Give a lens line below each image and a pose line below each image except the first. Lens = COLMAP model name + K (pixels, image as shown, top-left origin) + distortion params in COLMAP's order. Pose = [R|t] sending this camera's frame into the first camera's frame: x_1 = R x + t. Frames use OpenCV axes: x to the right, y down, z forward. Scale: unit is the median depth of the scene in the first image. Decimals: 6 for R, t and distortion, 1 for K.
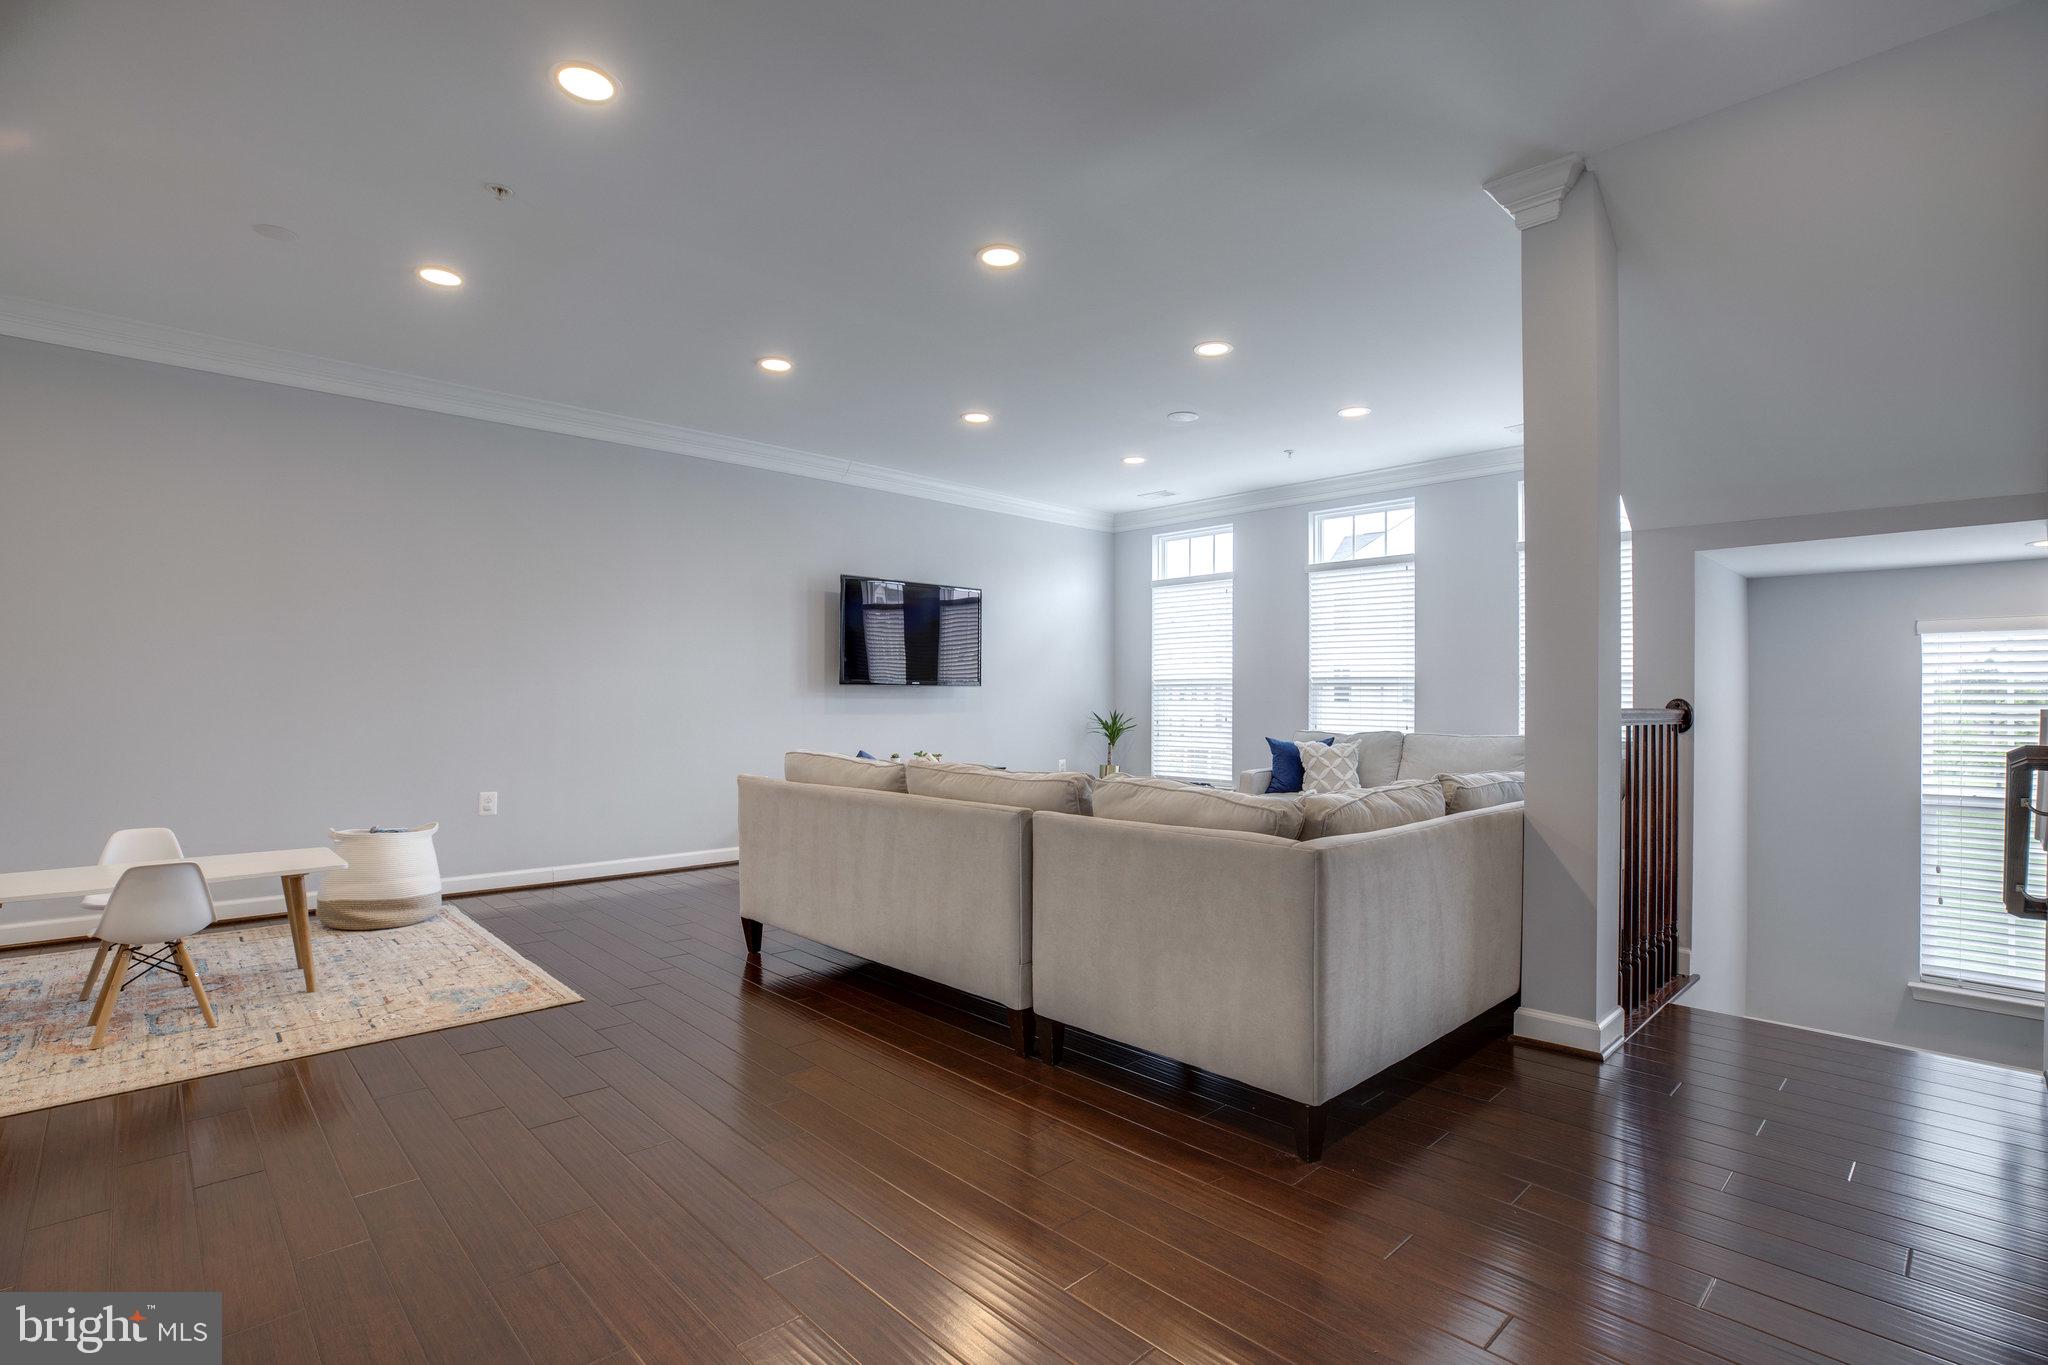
lens RADIAL K [[961.8, 0, 1024.0], [0, 961.8, 682.5], [0, 0, 1]] dist [-0.005537, -0.000166]
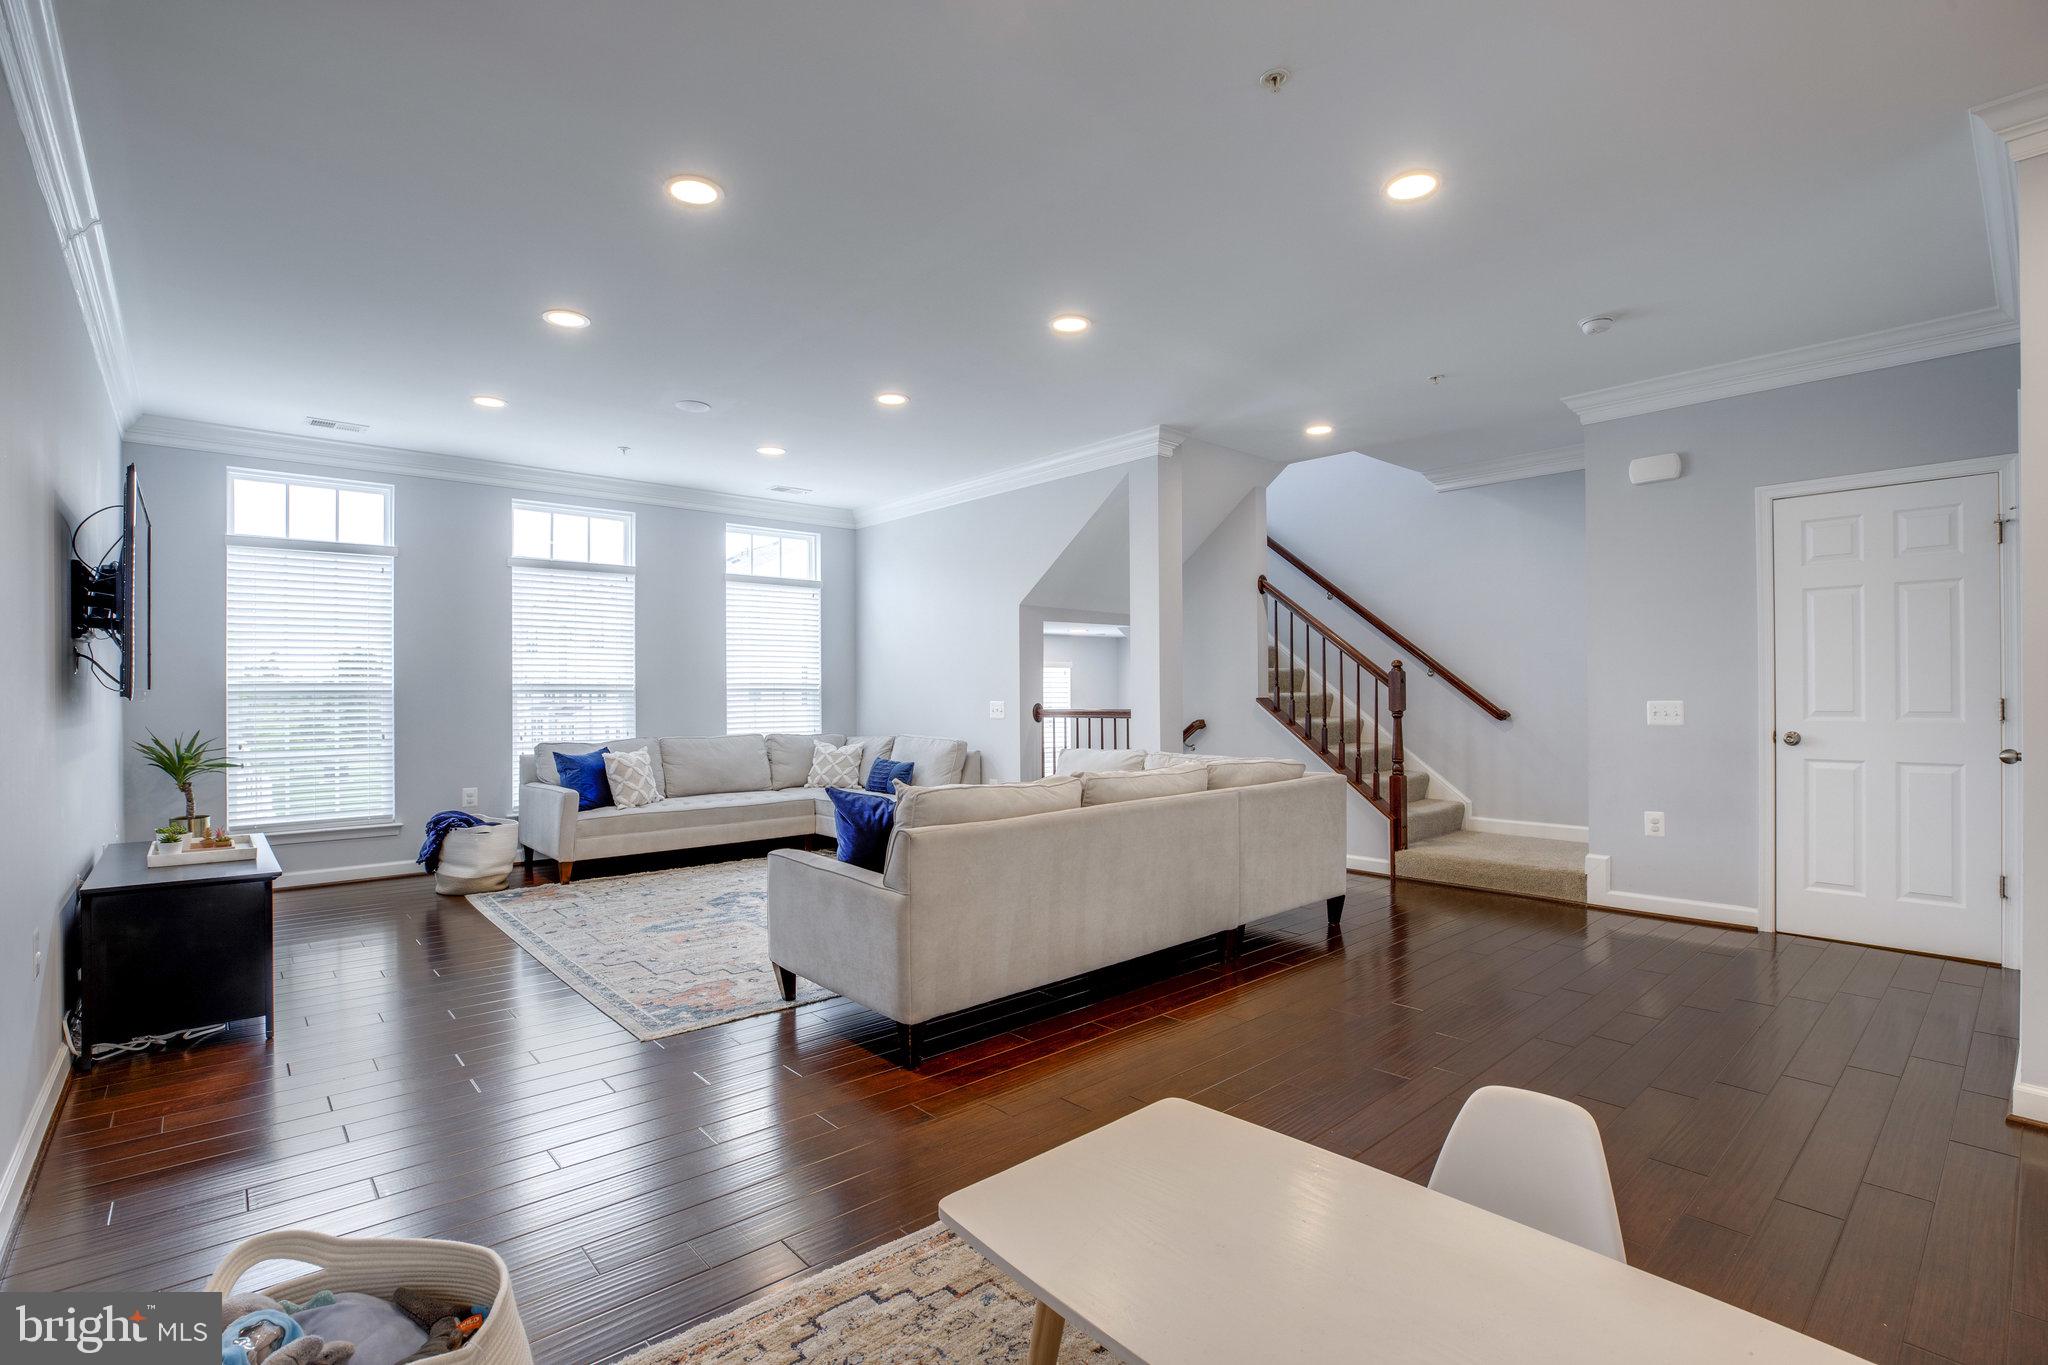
lens RADIAL K [[944.9, 0, 1025.0], [0, 944.9, 693.6], [0, 0, 1]] dist [-0.035715, 0.008057]
pose [[0.030631, -0.008812, 0.999492, -0.607027], [-0.008231, 0.999925, 0.009068, -0.007291], [-0.999497, -0.008504, 0.030556, 0.526775]]
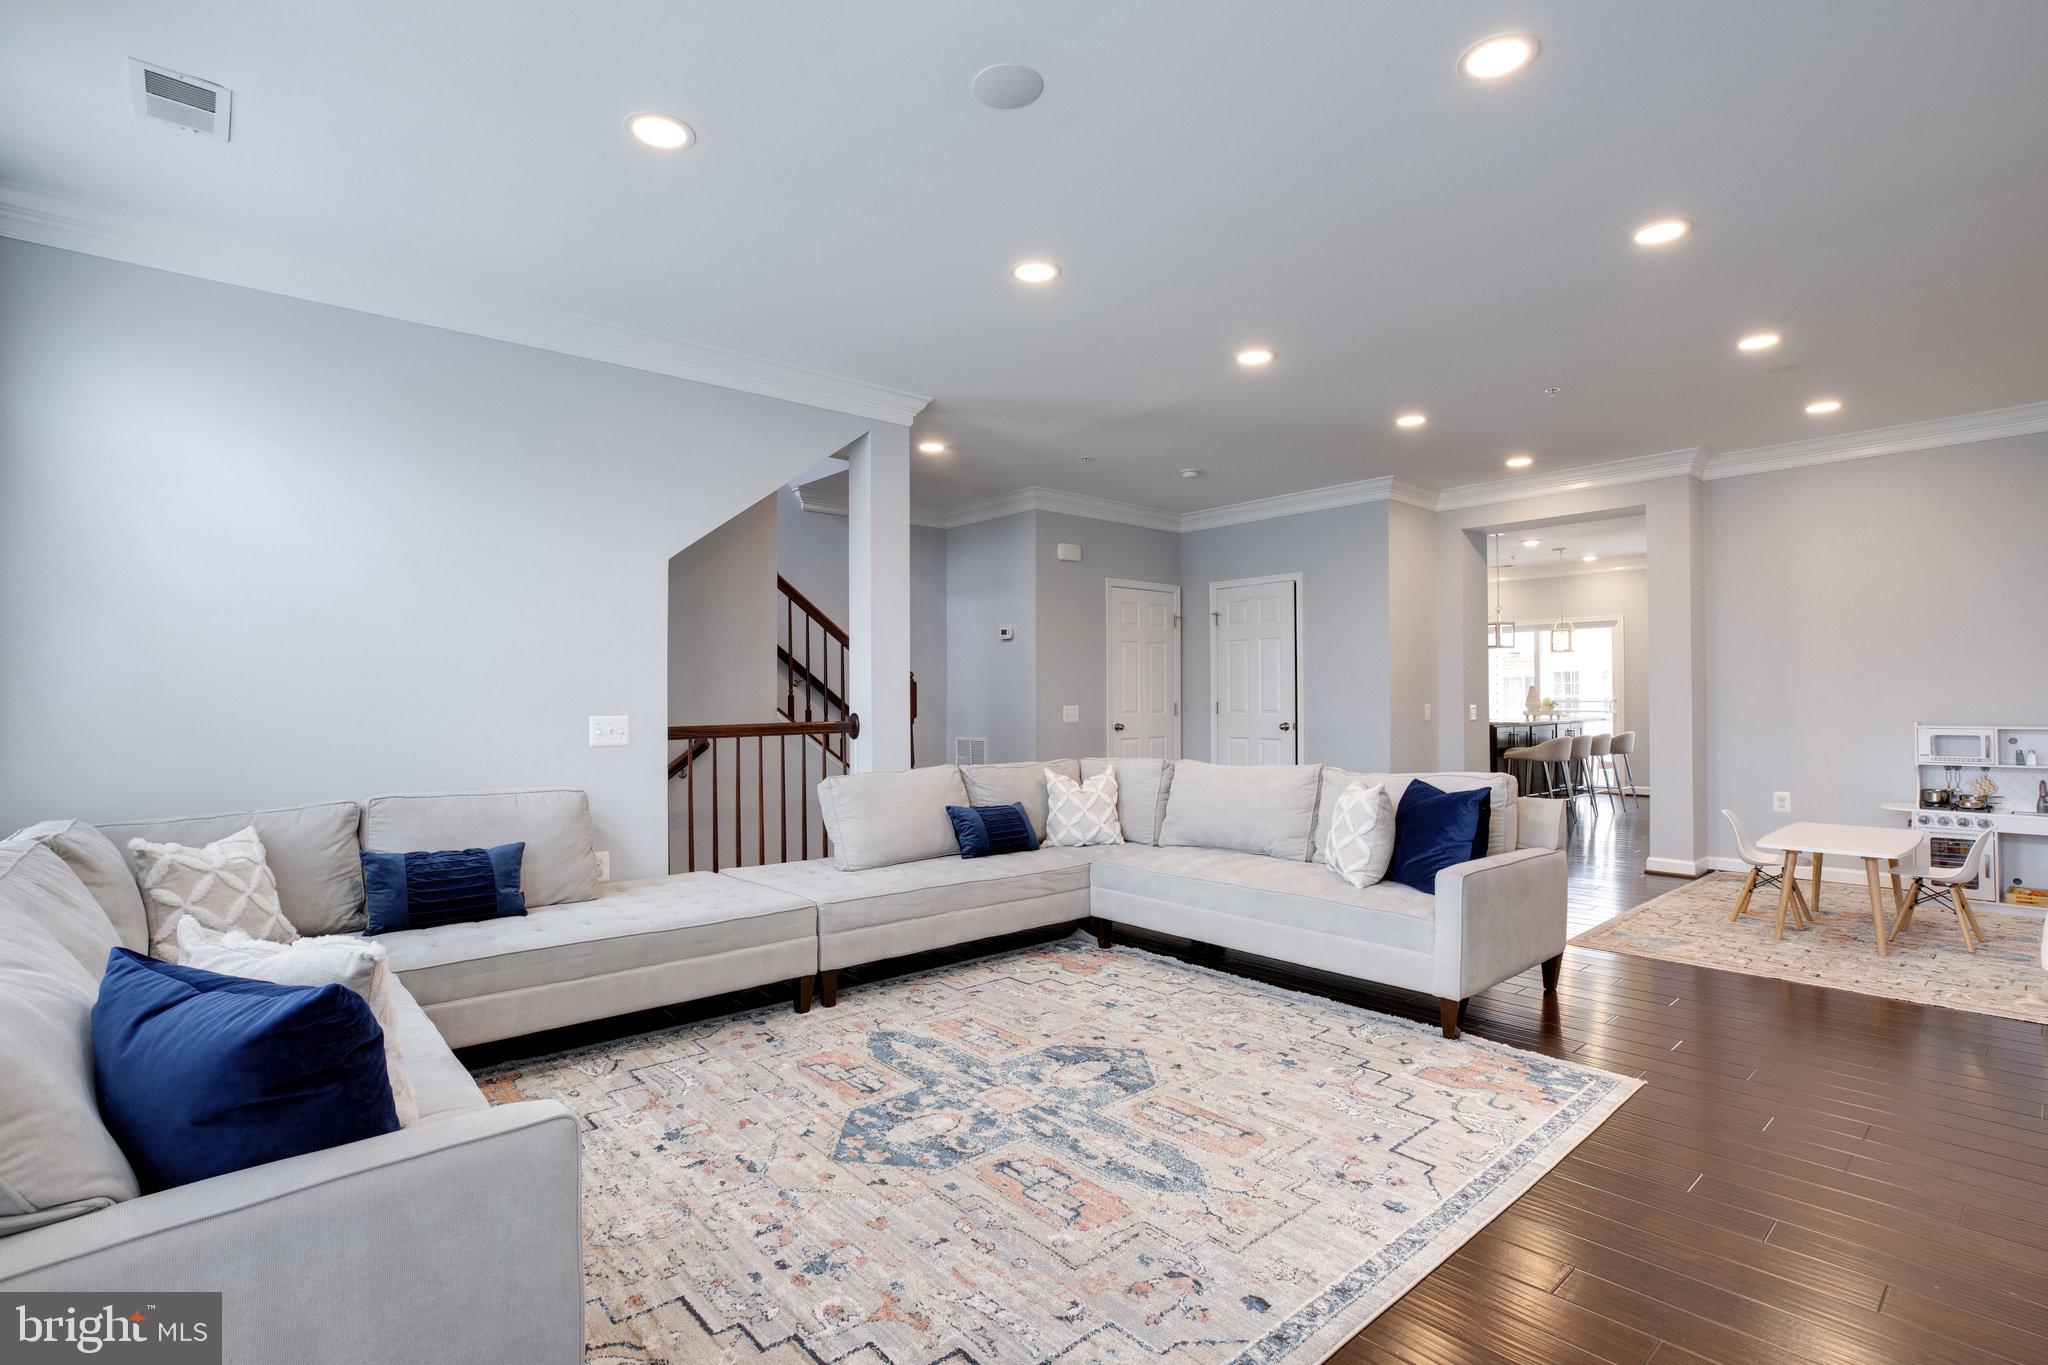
lens RADIAL K [[962.0, 0, 1024.3], [0, 962.0, 692.2], [0, 0, 1]] dist [-0.050537, 0.014281]
pose [[-0.999279, -0.000016, 0.037974, 0.113334], [-0.000781, 0.999797, -0.020132, 0.007127], [-0.037966, -0.020147, -0.999076, 1.161637]]
